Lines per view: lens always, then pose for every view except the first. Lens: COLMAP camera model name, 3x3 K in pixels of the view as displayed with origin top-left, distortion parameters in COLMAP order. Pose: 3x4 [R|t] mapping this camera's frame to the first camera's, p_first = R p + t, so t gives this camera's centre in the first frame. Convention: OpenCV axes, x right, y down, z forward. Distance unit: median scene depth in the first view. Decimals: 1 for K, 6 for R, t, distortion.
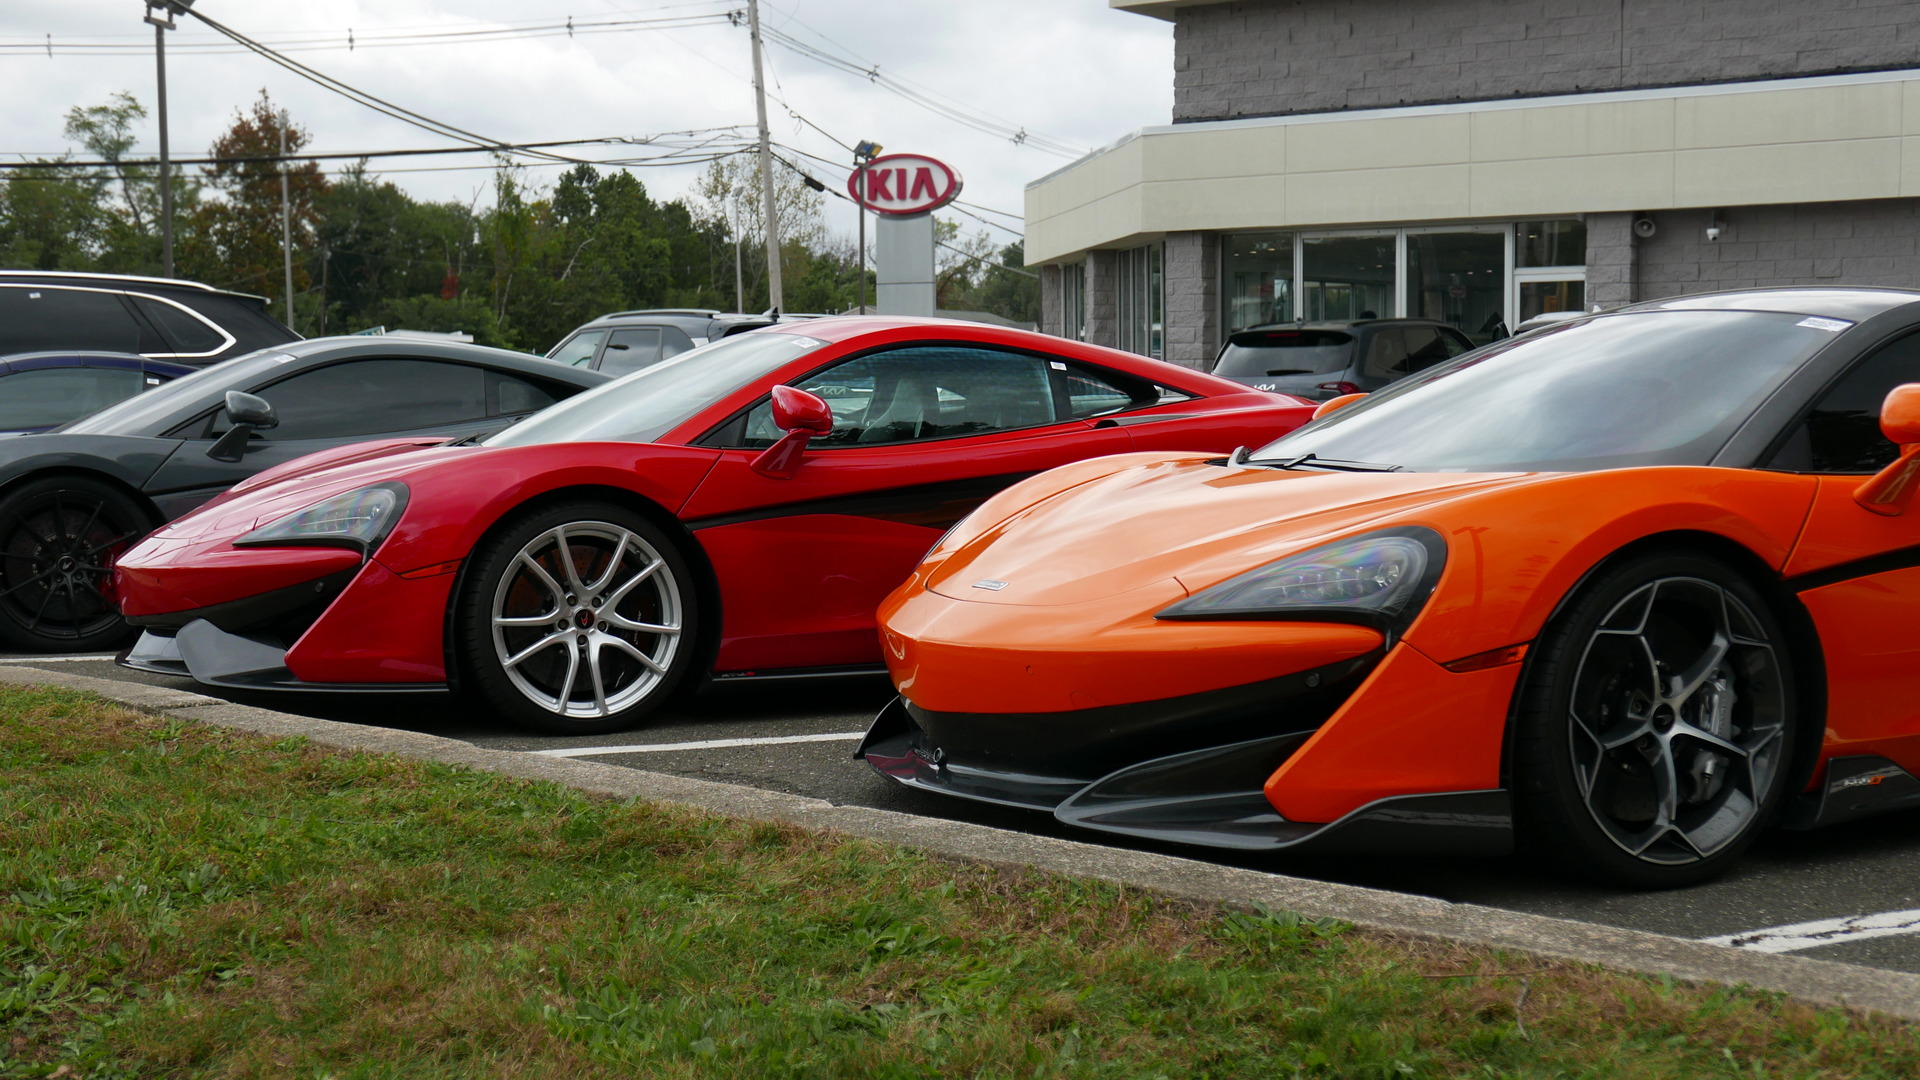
lens RADIAL K [[2424.0, 0, 879.5], [0, 2424.0, 586.8], [0, 0, 1]] dist [-0.003399, 0.000000]
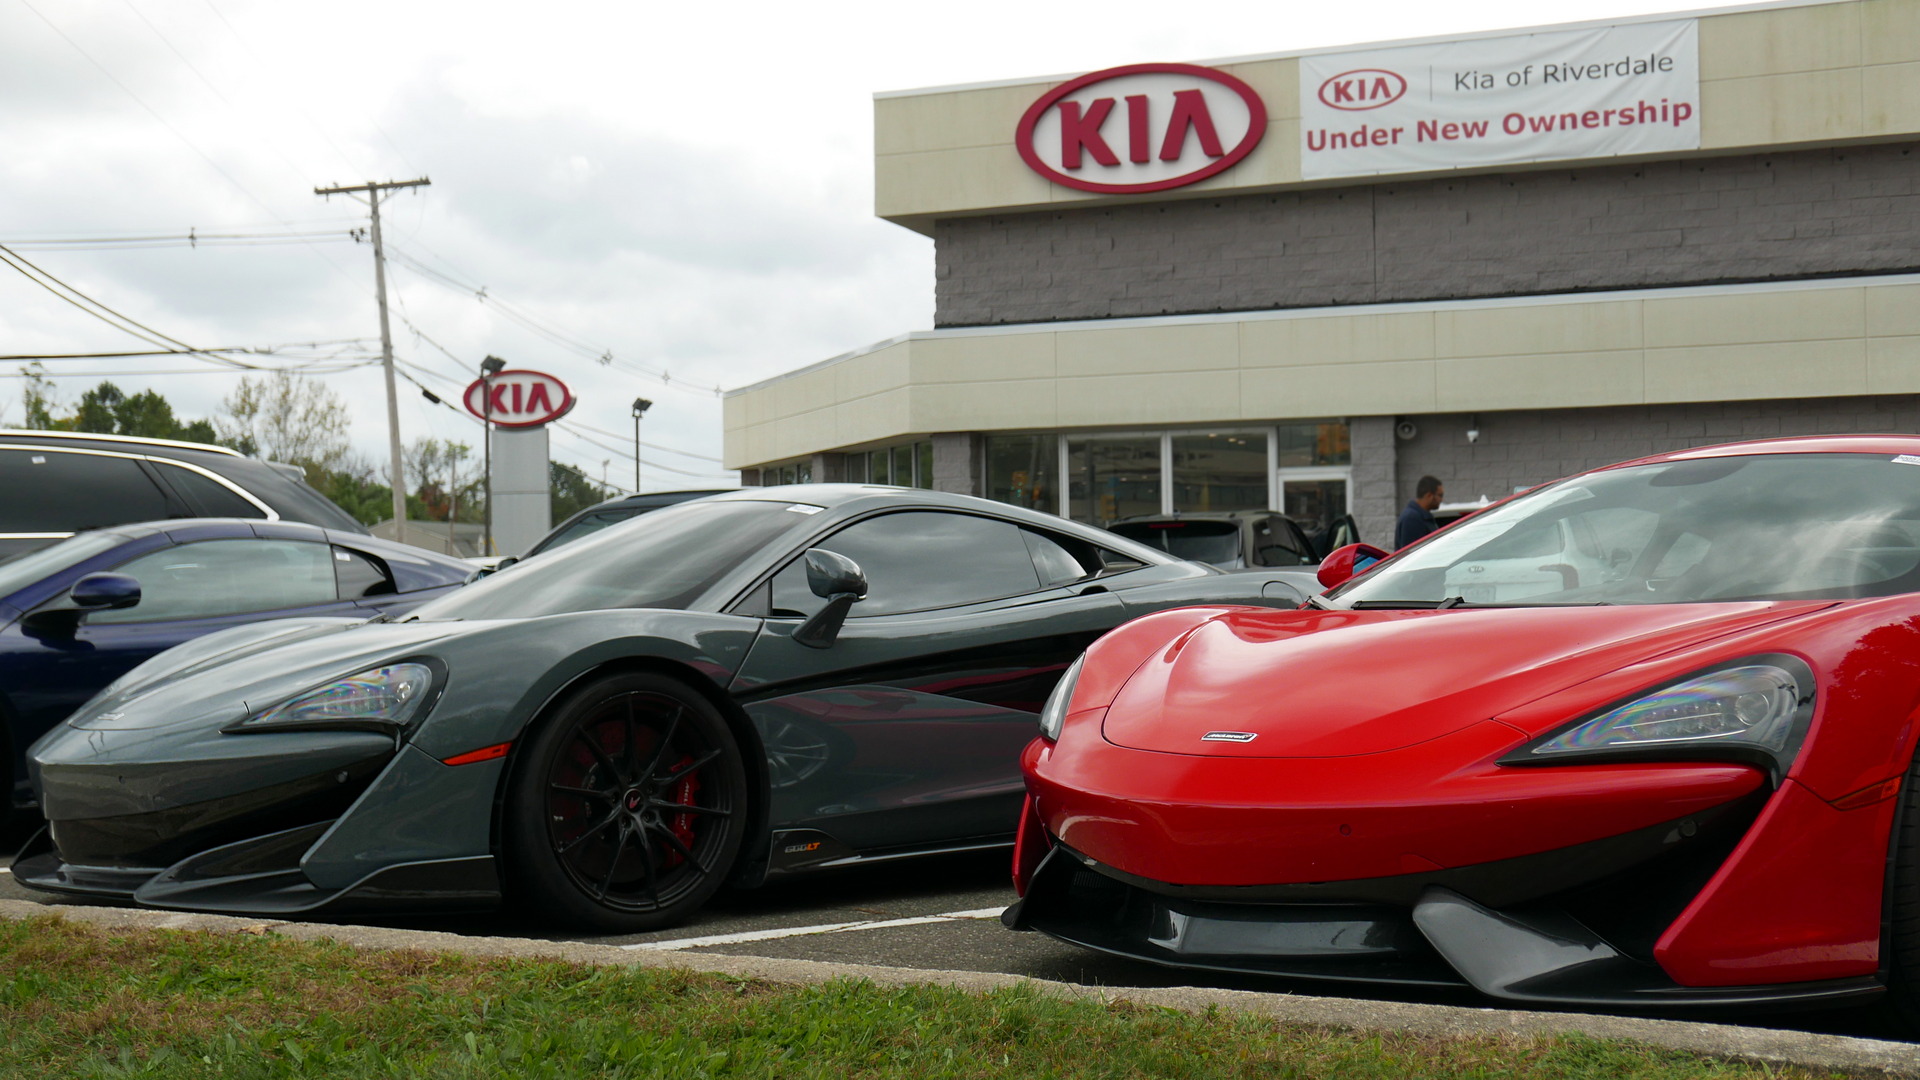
lens RADIAL K [[2167.7, 0, 944.6], [0, 2167.7, 618.0], [0, 0, 1]] dist [-0.013194, 0.000000]
pose [[0.965099, -0.011405, 0.261635, -0.129789], [0.030012, 0.997286, -0.067235, -0.005327], [-0.260158, 0.072740, 0.962822, 0.122431]]
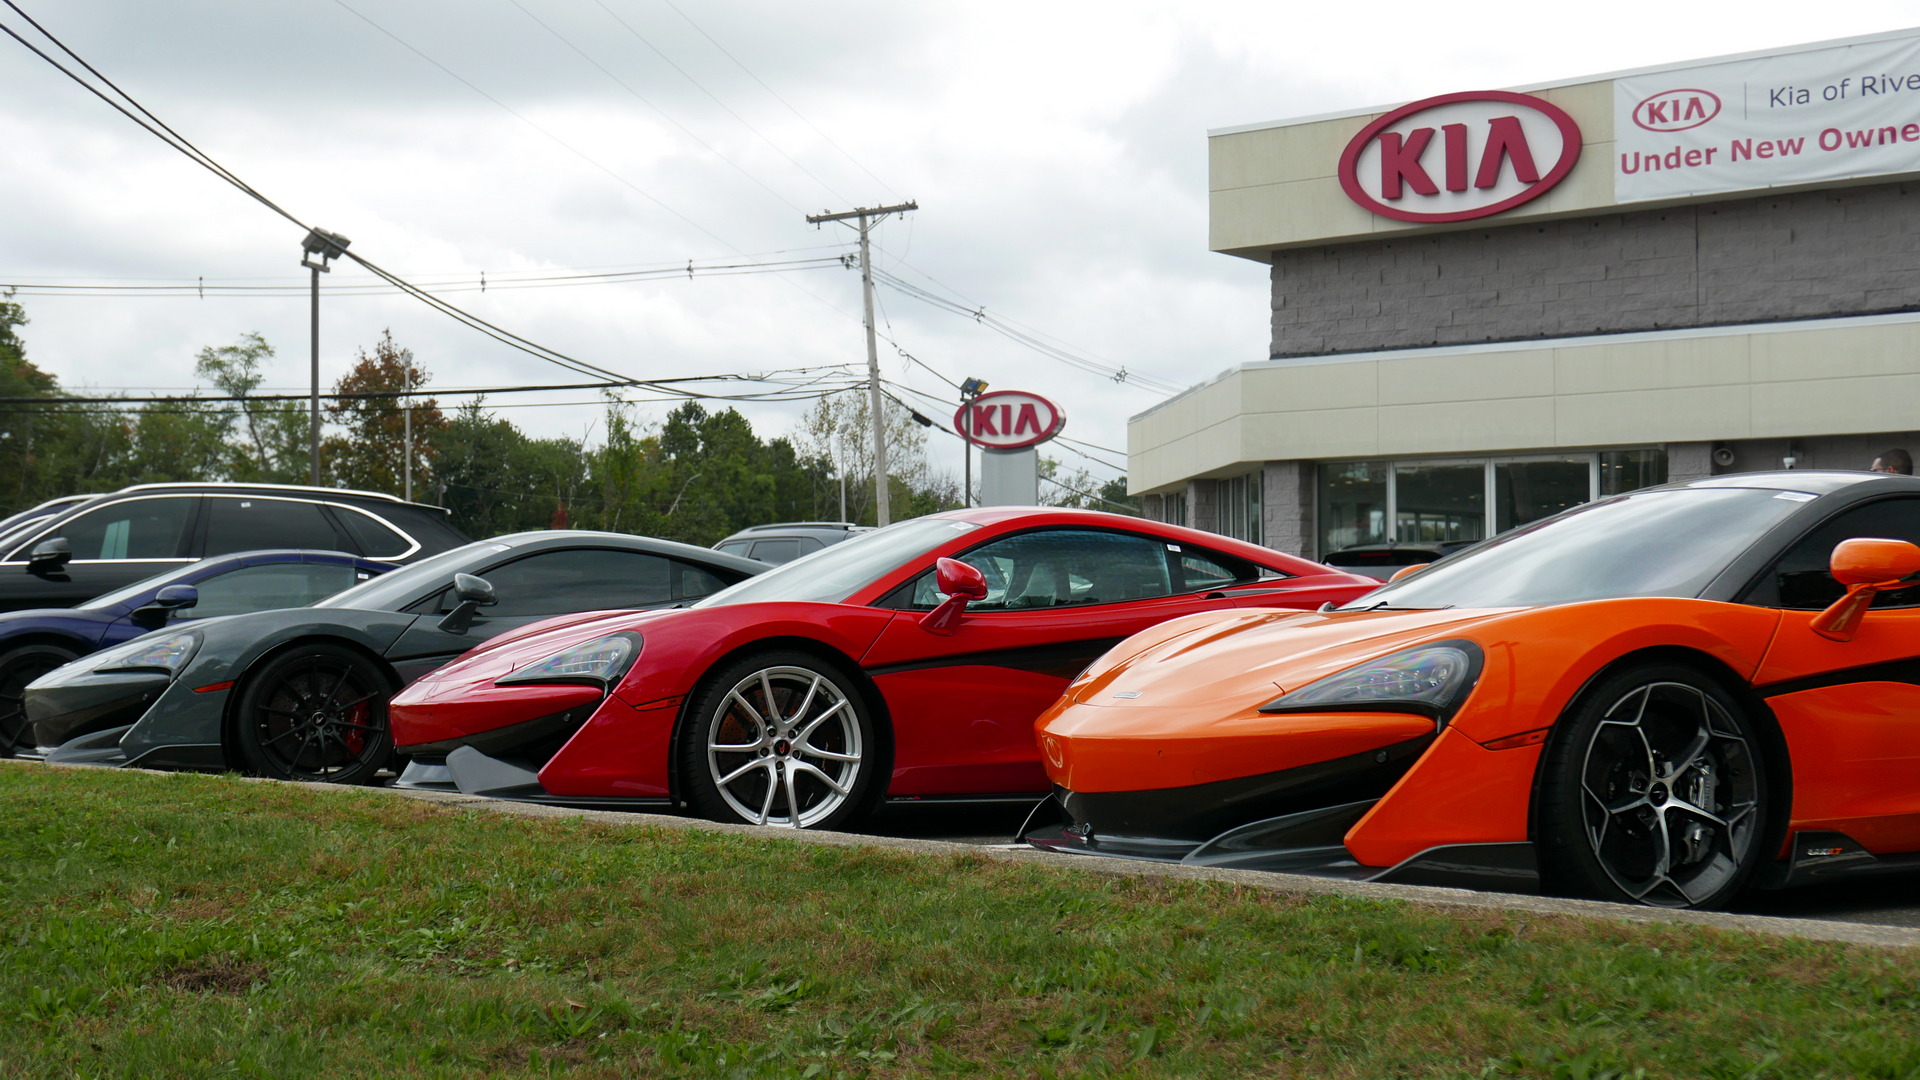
lens RADIAL K [[2424.0, 0, 876.7], [0, 2424.0, 587.6], [0, 0, 1]] dist [-0.003399, 0.000000]
pose [[0.999119, 0.004628, -0.041713, -0.005931], [-0.008645, 0.995281, -0.096644, 0.012023], [0.041069, 0.096919, 0.994445, -0.049173]]
